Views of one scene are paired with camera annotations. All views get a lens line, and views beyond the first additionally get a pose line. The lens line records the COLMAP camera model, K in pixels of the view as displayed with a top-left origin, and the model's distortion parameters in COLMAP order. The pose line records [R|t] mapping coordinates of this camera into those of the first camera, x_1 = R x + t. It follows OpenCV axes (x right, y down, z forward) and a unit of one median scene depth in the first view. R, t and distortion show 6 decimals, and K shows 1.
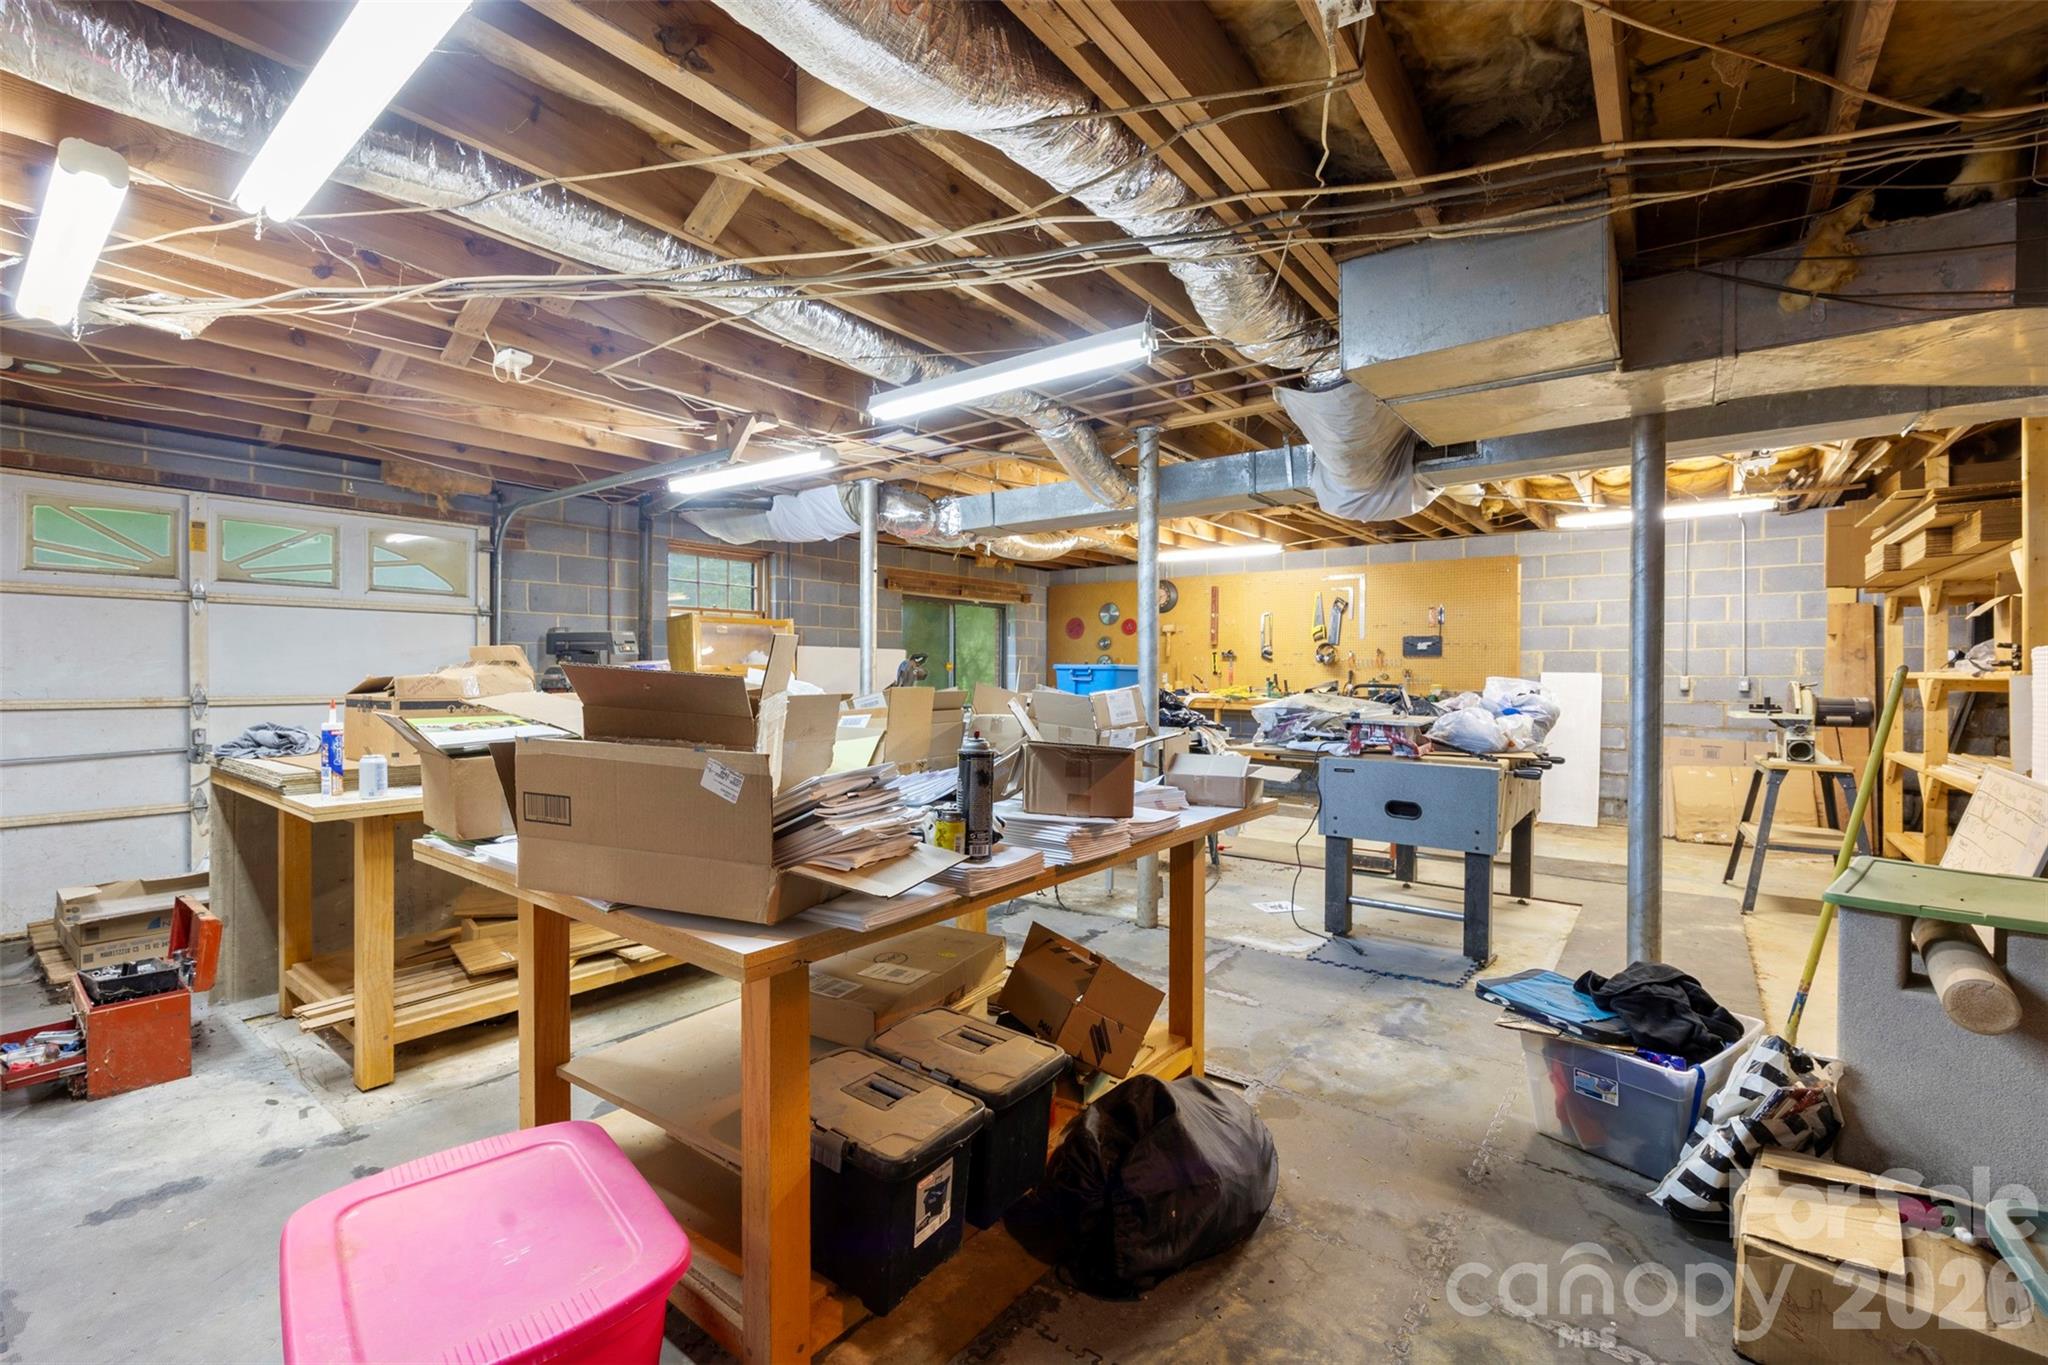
lens RADIAL K [[882.0, 0, 1014.0], [0, 882.0, 676.1], [0, 0, 1]] dist [-0.000841, 0.000112]
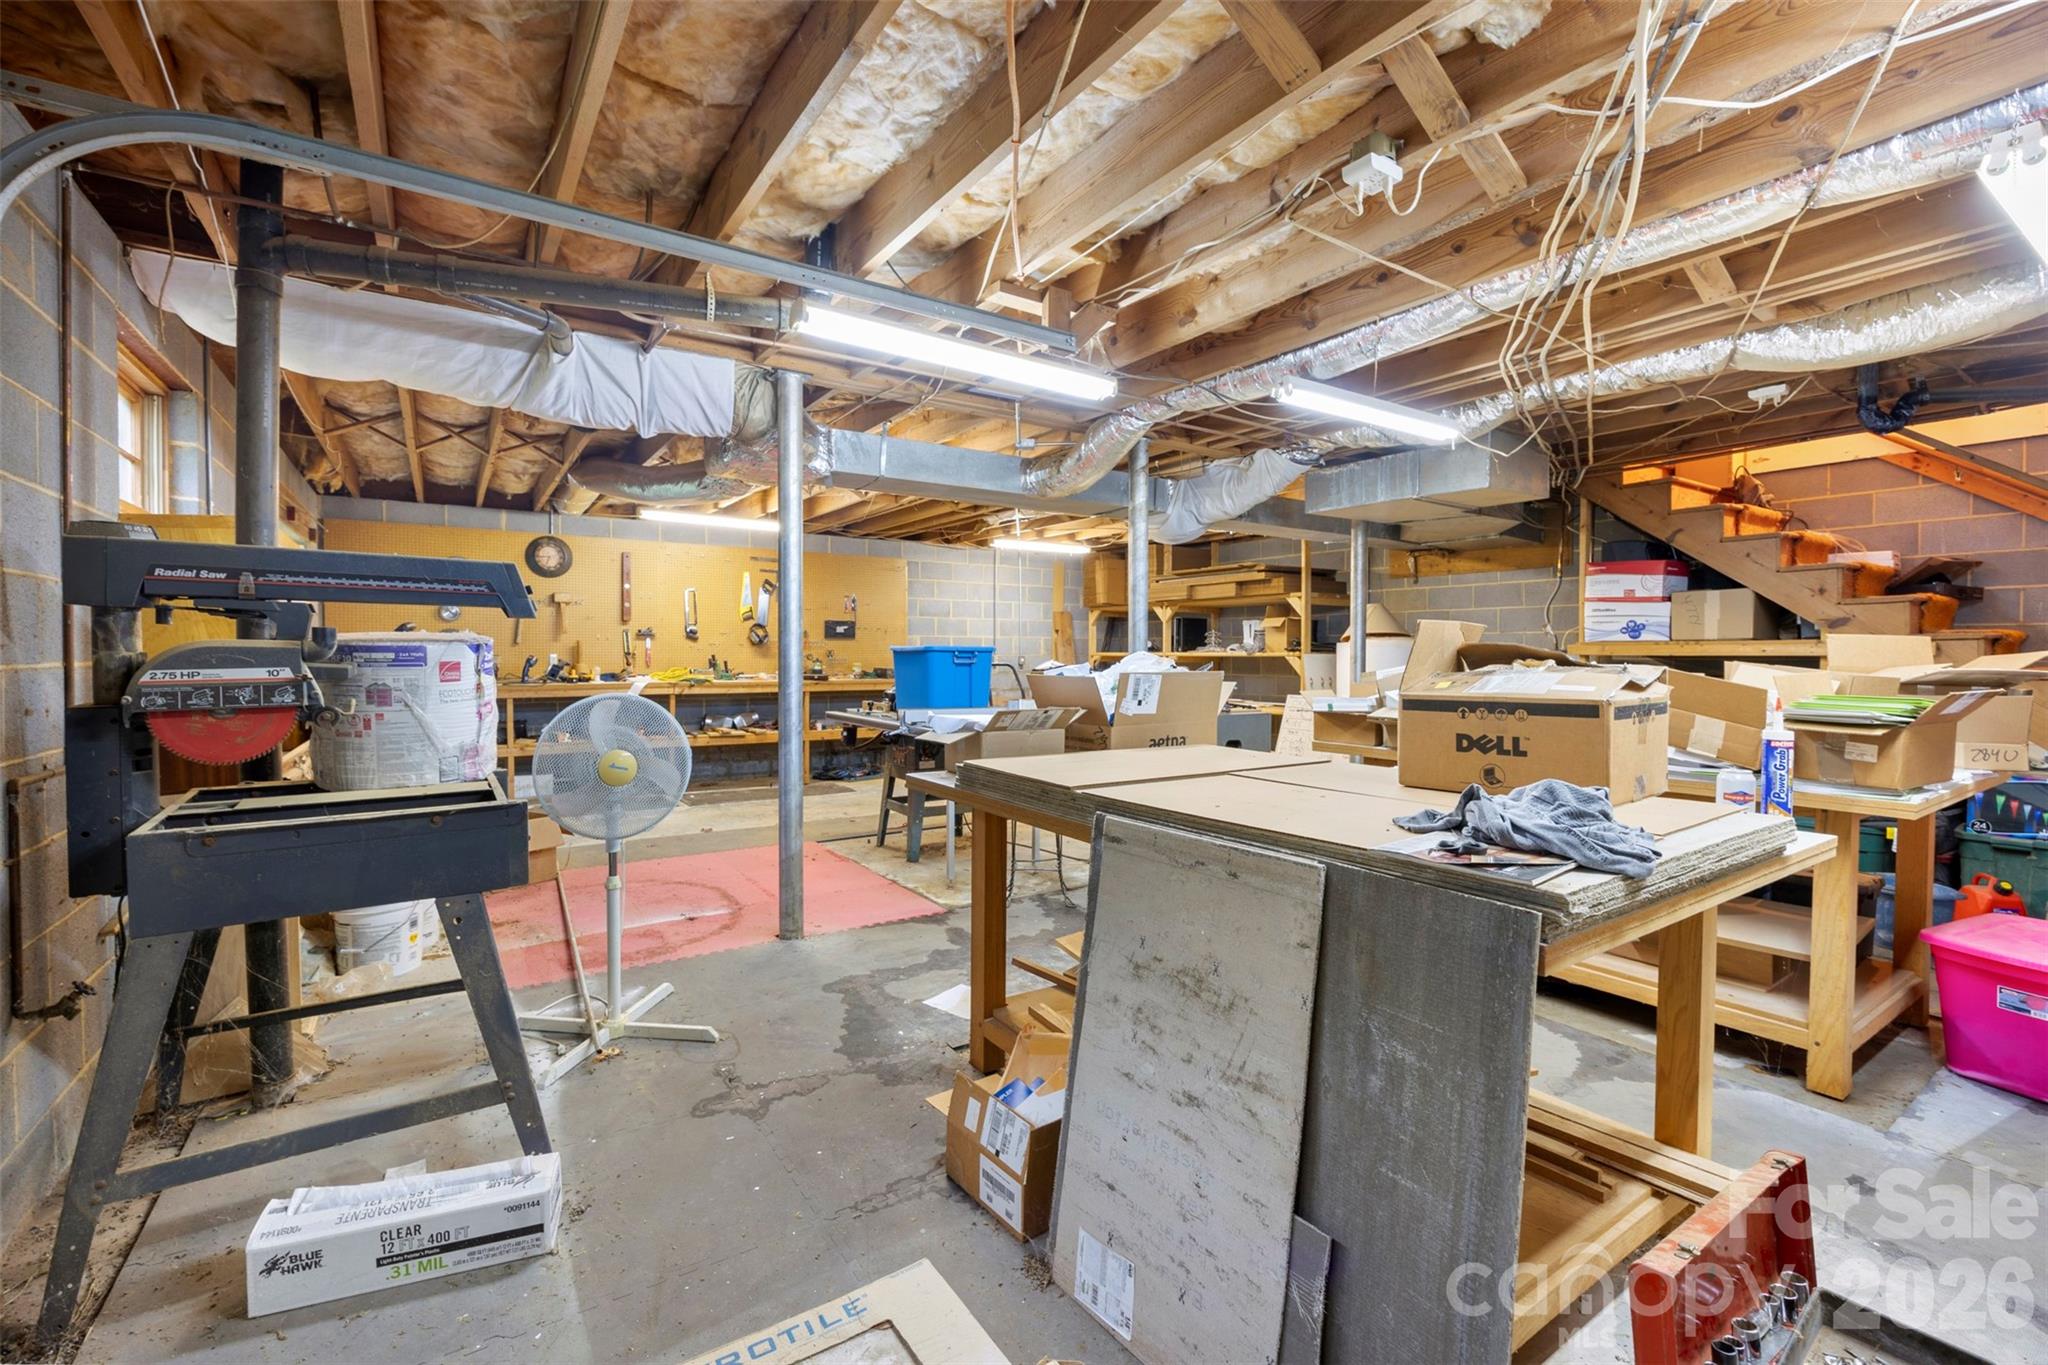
lens RADIAL K [[882.0, 0, 1029.8], [0, 882.0, 672.4], [0, 0, 1]] dist [-0.000841, 0.000112]
pose [[0.323660, -0.020686, 0.945947, -0.511758], [0.004193, 0.999783, 0.020429, -0.001318], [-0.946164, -0.002645, 0.323676, 0.408560]]
